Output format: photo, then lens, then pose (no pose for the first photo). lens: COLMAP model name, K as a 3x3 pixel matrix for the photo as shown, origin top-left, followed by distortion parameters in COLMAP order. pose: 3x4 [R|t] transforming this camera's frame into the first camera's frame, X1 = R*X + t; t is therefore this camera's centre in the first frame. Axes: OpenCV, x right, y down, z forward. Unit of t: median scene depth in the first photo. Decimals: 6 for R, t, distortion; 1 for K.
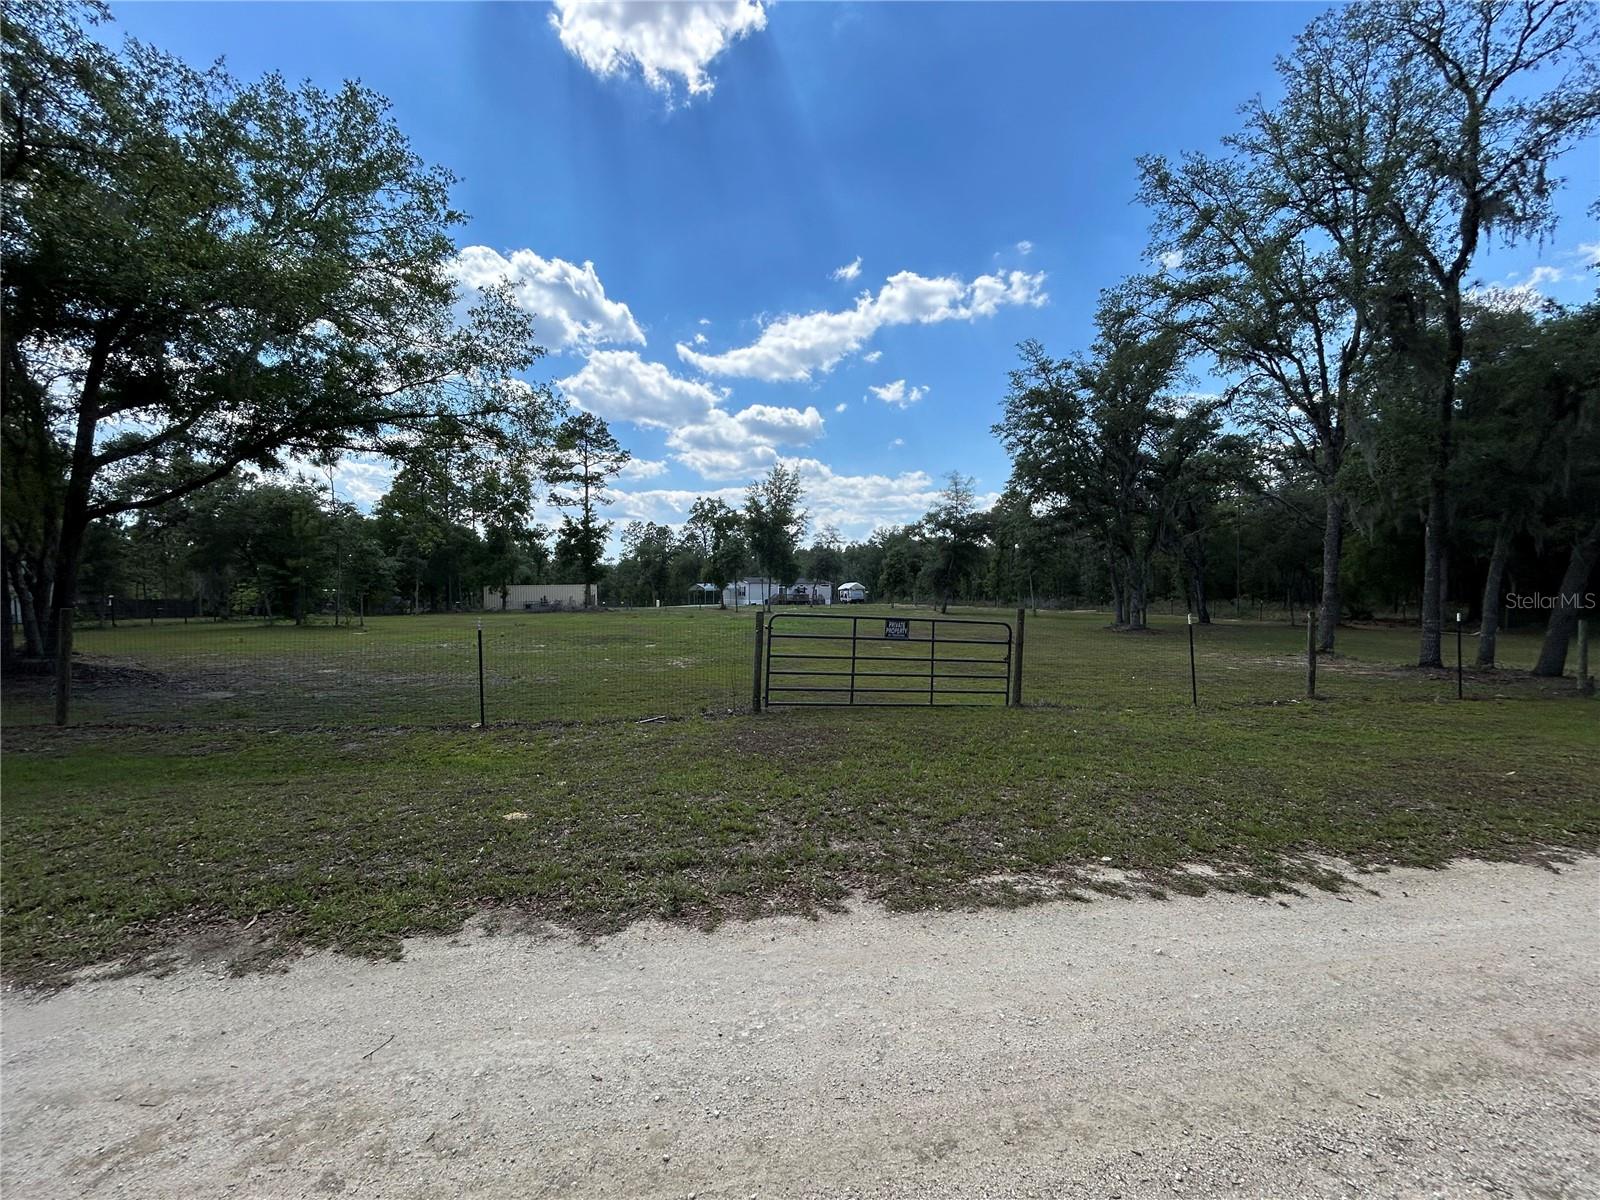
lens RADIAL K [[640.5, 0, 800.0], [0, 640.5, 607.5], [0, 0, 1]] dist [-0.000354, -0.000151]
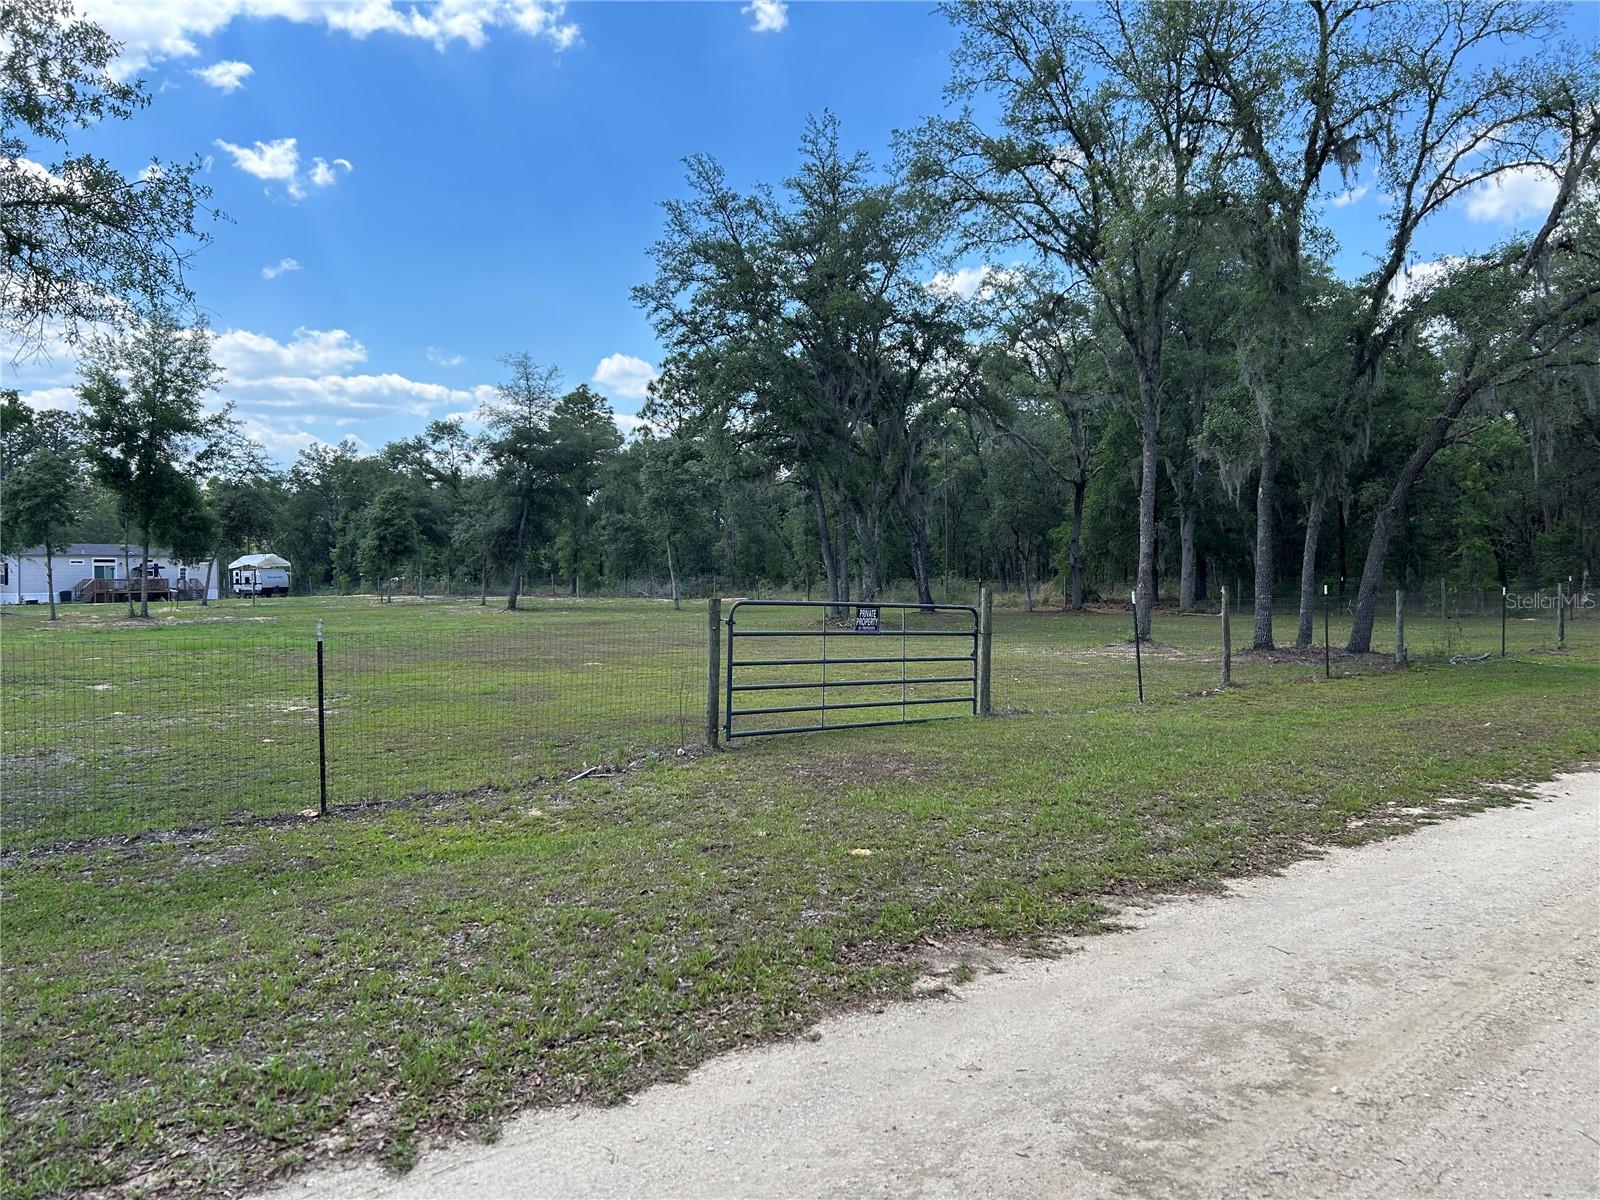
lens RADIAL K [[1205.5, 0, 800.0], [0, 1205.5, 600.0], [0, 0, 1]] dist [0.072254, -0.087387]
pose [[0.850036, -0.022903, 0.526226, -0.421540], [0.023002, 0.999715, 0.006355, 0.001104], [-0.526222, 0.006702, 0.850321, -0.073978]]
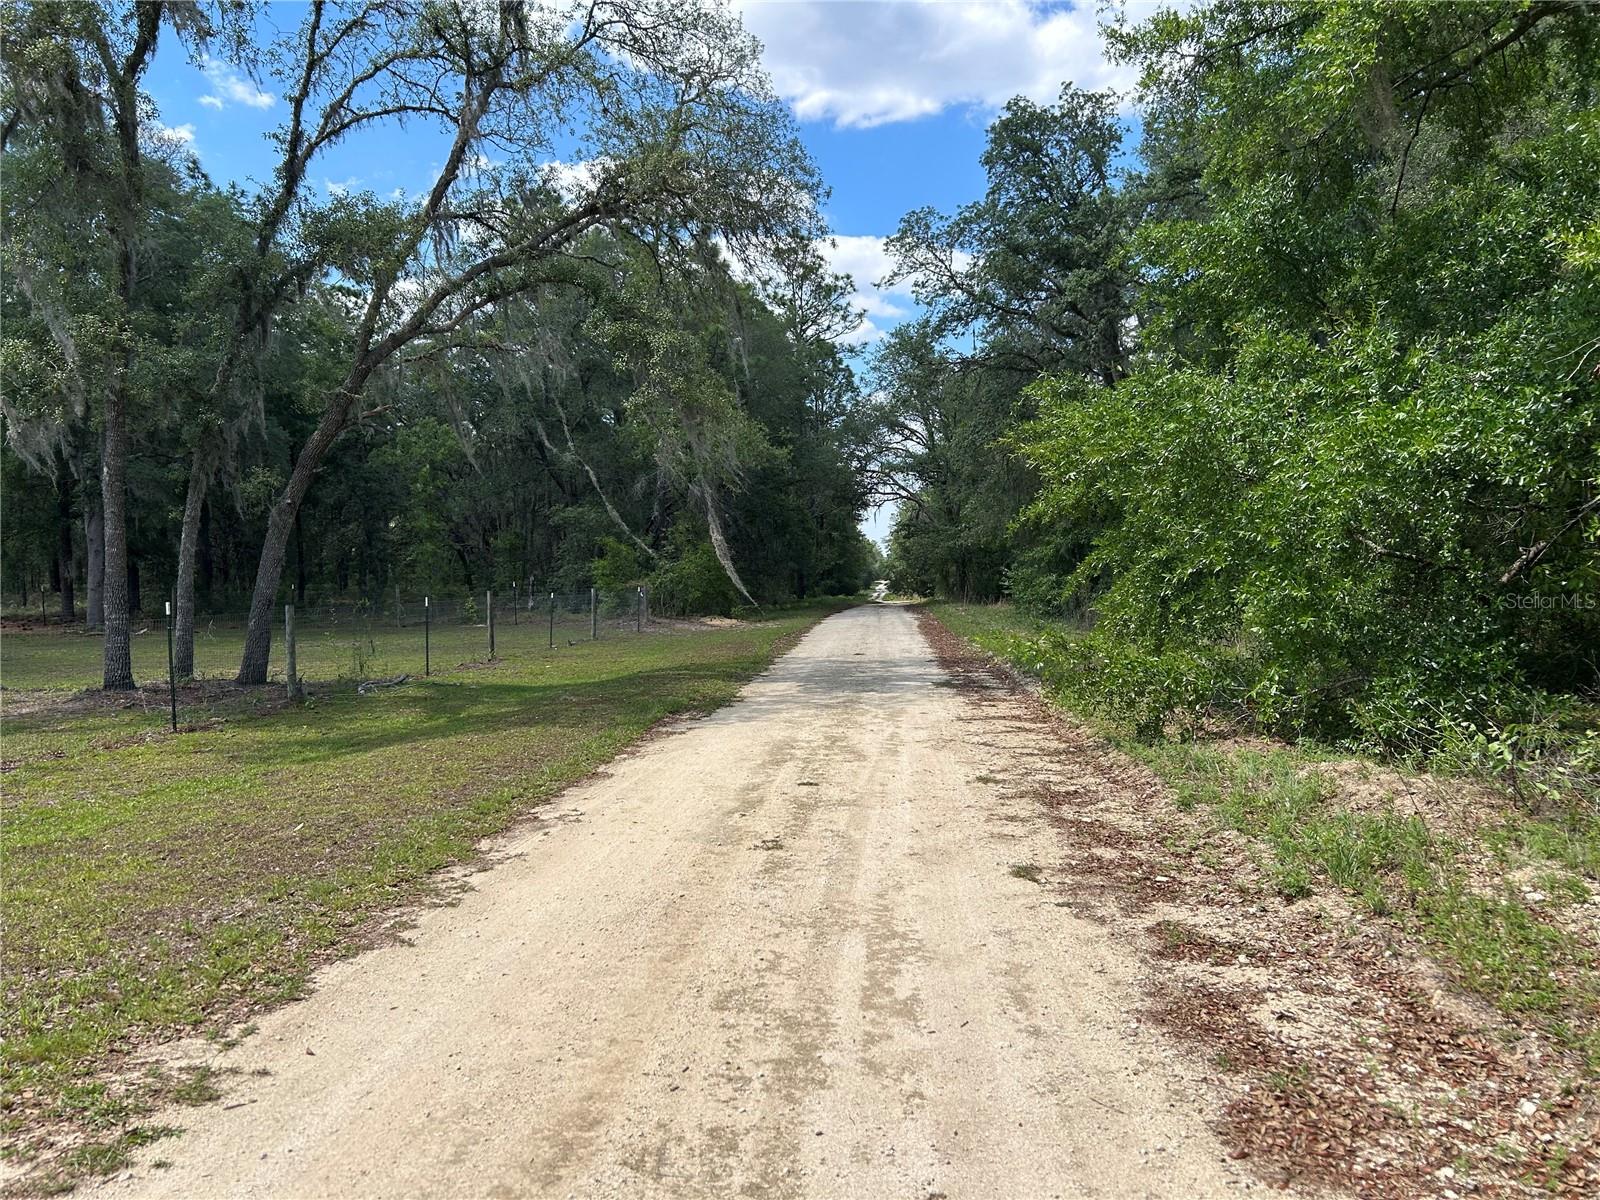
lens RADIAL K [[1205.5, 0, 800.0], [0, 1205.5, 600.0], [0, 0, 1]] dist [0.072254, -0.087387]
pose [[0.243524, -0.033529, 0.969315, -0.016915], [0.036075, 0.999024, 0.025494, -0.001305], [-0.969224, 0.028760, 0.244496, 0.053039]]
